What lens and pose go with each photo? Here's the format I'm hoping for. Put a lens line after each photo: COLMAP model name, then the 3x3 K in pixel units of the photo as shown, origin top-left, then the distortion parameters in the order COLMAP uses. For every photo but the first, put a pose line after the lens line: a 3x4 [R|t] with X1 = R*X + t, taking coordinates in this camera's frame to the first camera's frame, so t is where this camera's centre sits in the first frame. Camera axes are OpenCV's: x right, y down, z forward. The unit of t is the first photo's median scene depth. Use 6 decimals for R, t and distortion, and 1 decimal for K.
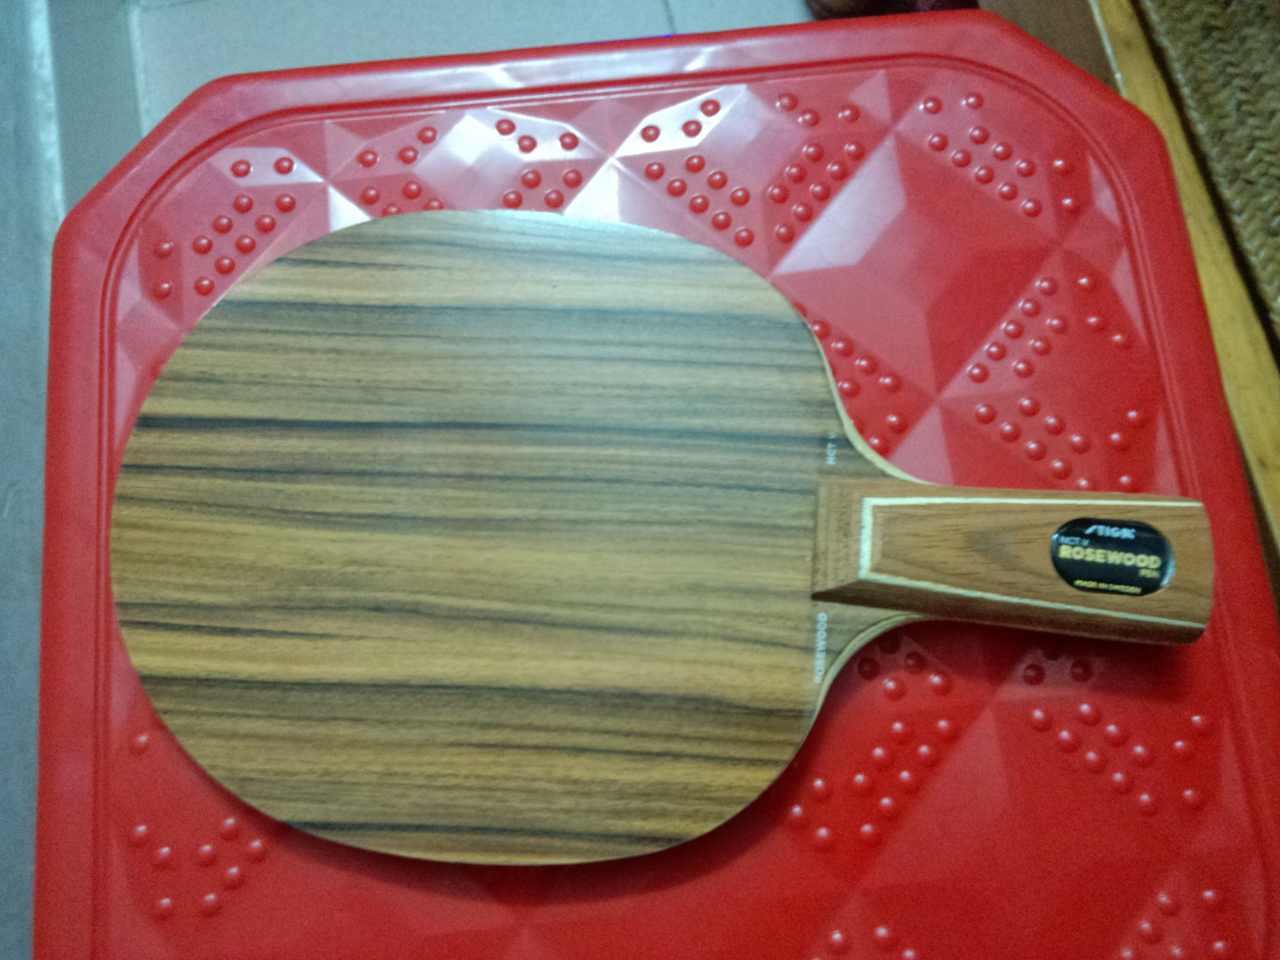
lens RADIAL K [[1044.1, 0, 640.0], [0, 1044.1, 480.0], [0, 0, 1]] dist [0.041564, -0.126191]
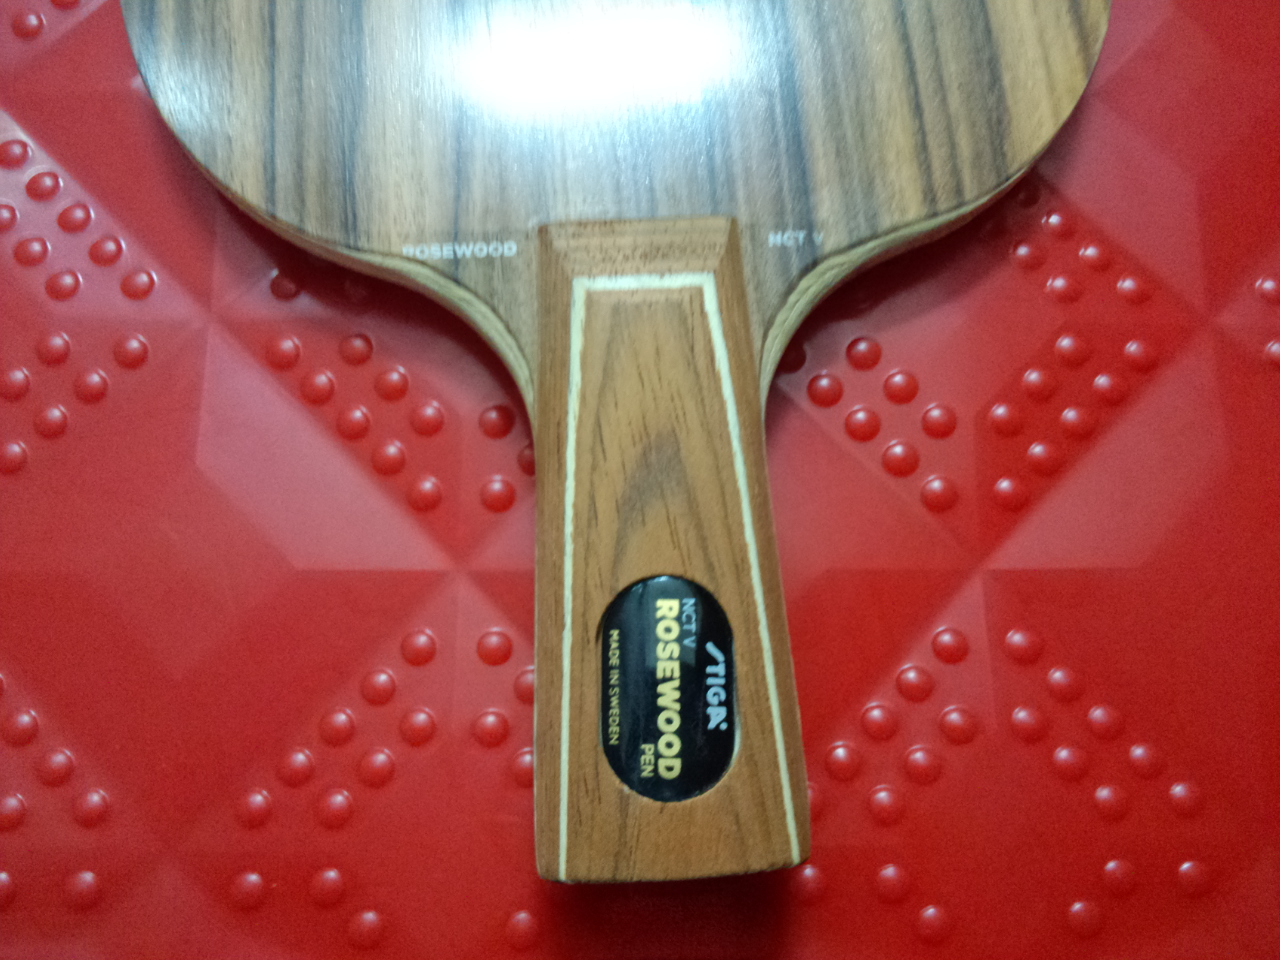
lens RADIAL K [[1073.0, 0, 632.7], [0, 1073.0, 486.1], [0, 0, 1]] dist [0.057243, -0.167849]
pose [[0.144412, 0.972486, -0.182799, 0.439745], [-0.966978, 0.177898, 0.182496, -0.028472], [0.209995, 0.150408, 0.966064, 0.434880]]
